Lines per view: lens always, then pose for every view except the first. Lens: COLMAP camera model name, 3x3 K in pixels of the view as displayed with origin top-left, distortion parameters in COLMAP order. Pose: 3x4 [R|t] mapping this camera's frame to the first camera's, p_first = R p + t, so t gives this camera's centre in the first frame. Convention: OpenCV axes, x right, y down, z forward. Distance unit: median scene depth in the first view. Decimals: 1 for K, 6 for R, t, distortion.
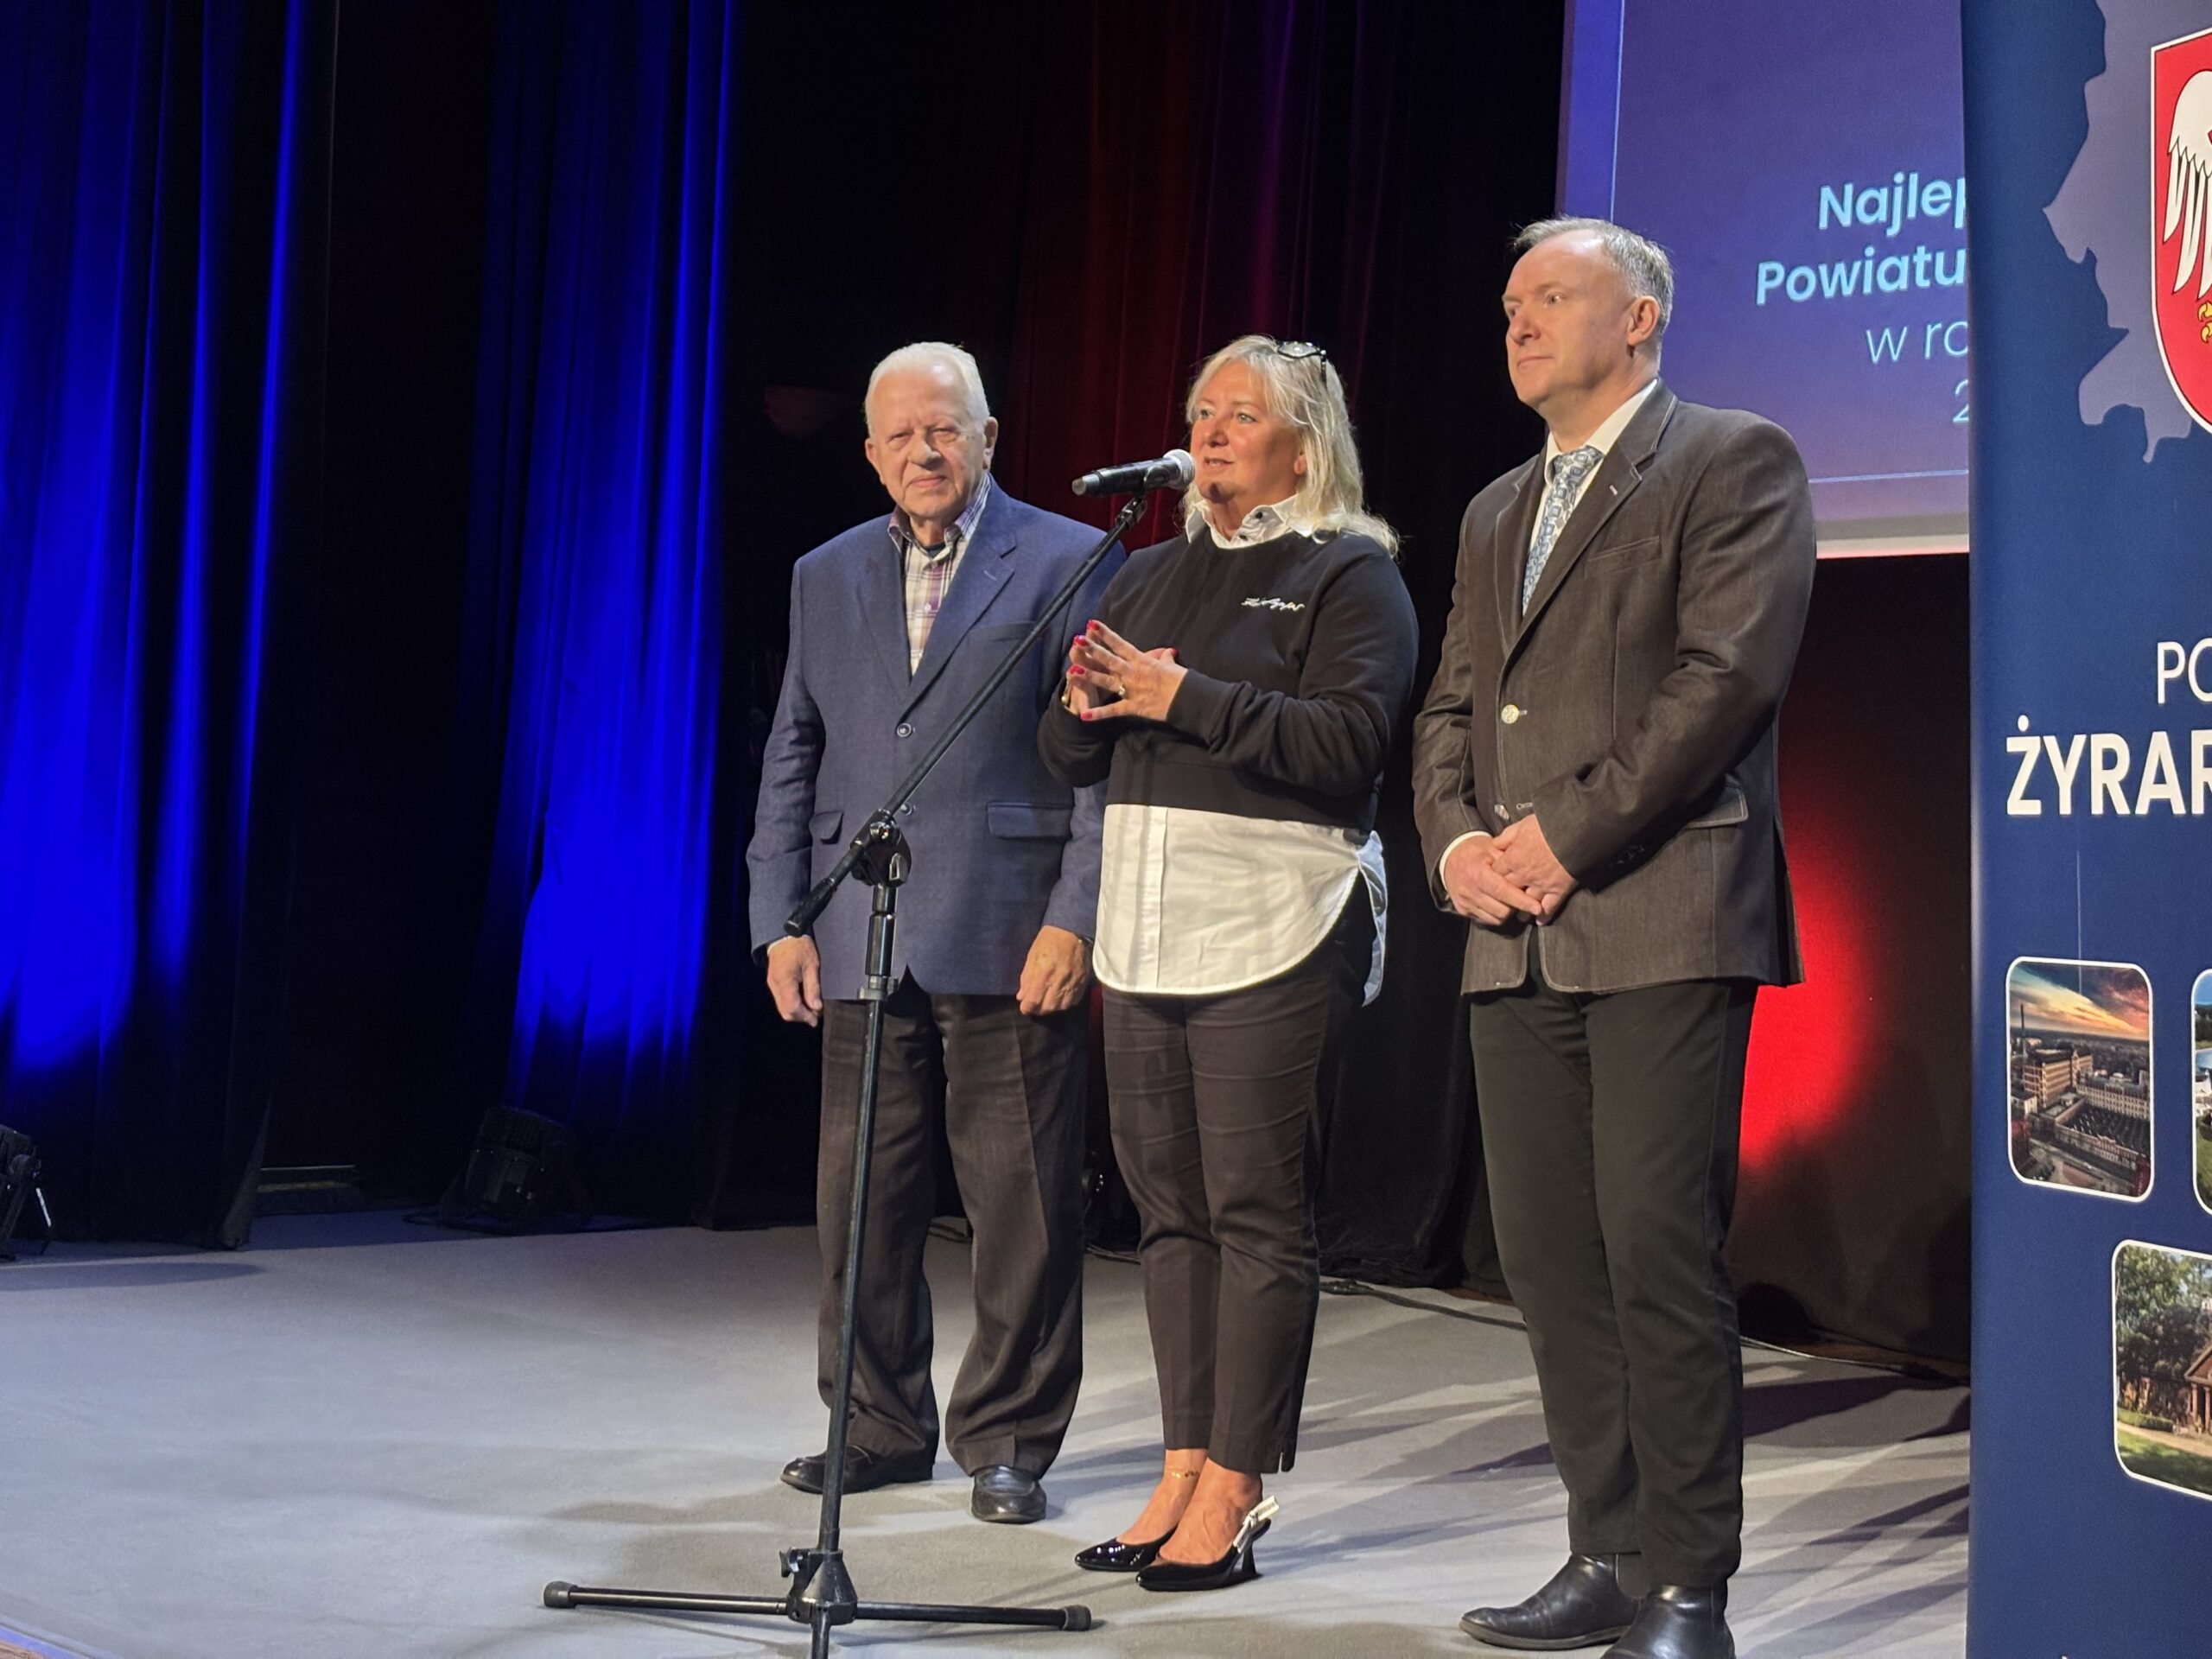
lens RADIAL K [[3365.2, 0, 1113.7], [0, 3365.2, 848.8], [0, 0, 1]] dist [0.061827, 0.000000]
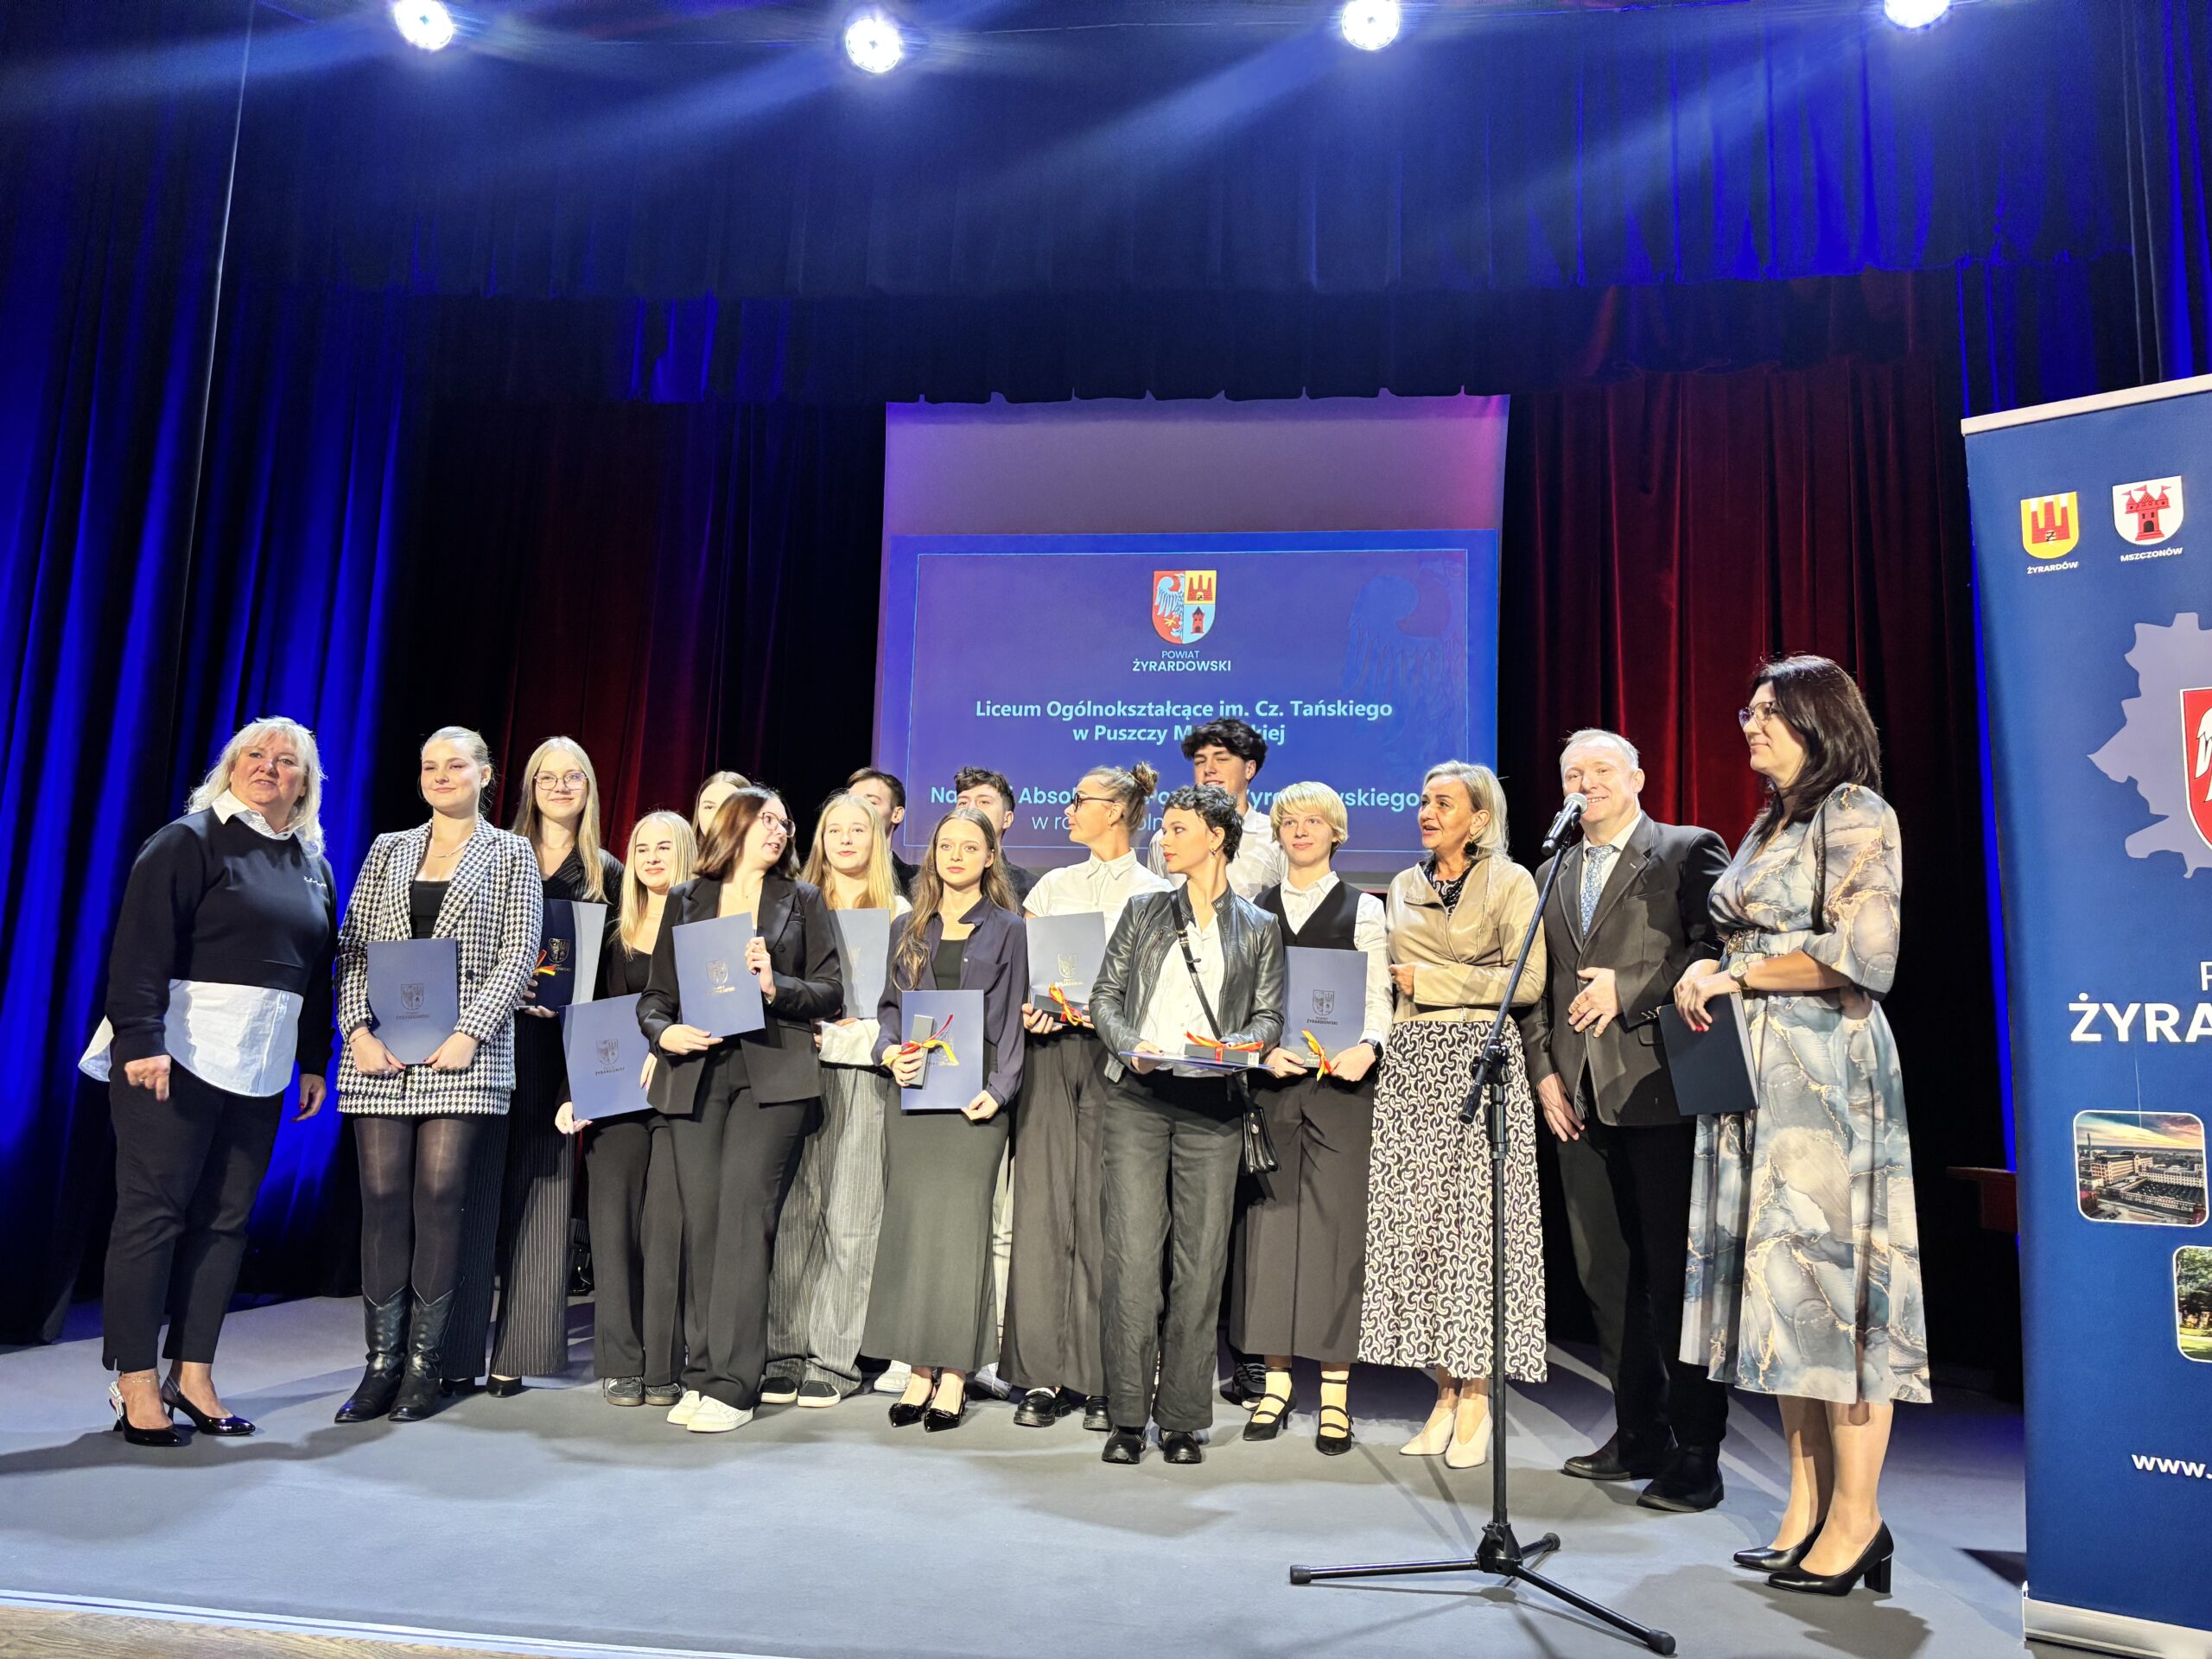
lens RADIAL K [[1671.0, 0, 1107.4], [0, 1671.0, 851.4], [0, 0, 1]] dist [0.023100, -0.038620]
pose [[0.820494, 0.063683, 0.568097, -0.832207], [-0.001066, 0.993944, -0.109880, -0.012169], [-0.571654, 0.089550, 0.815593, 0.500919]]
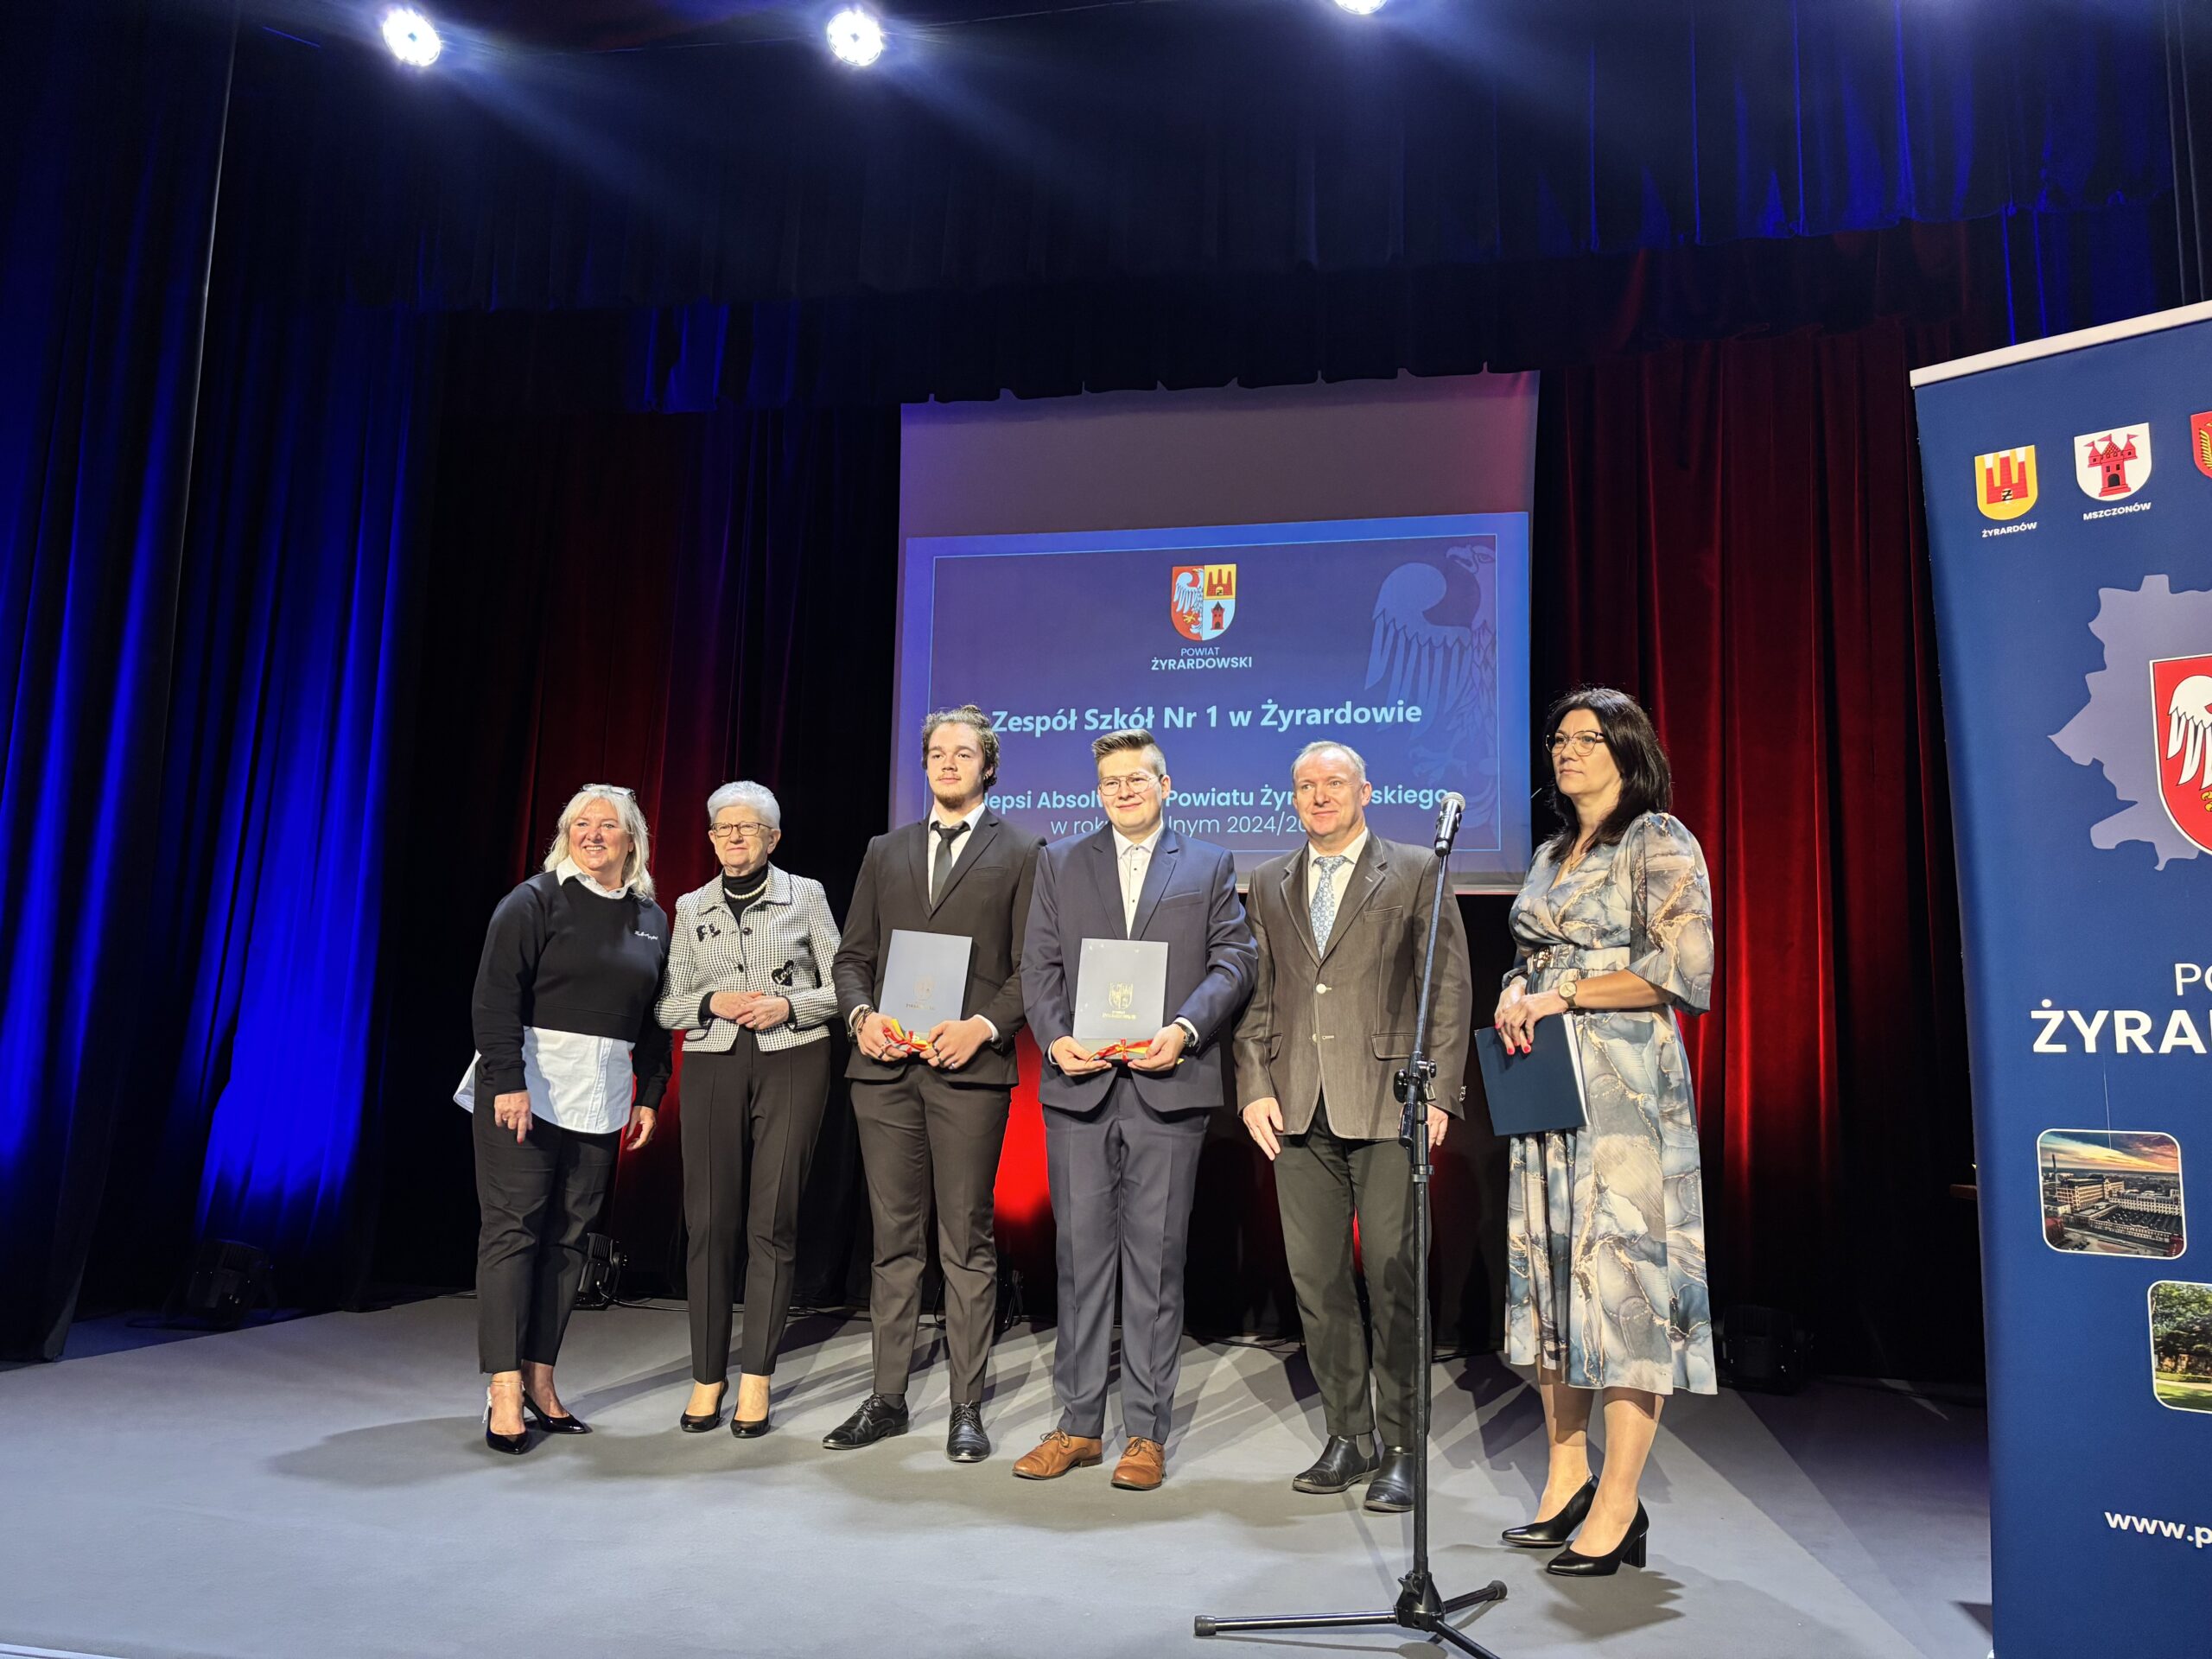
lens RADIAL K [[1671.0, 0, 1112.2], [0, 1671.0, 860.0], [0, 0, 1]] dist [0.023100, -0.038620]
pose [[0.860950, 0.044308, 0.506756, -0.667762], [0.010745, 0.994393, -0.105199, -0.024436], [-0.508576, 0.096017, 0.855647, 0.465388]]
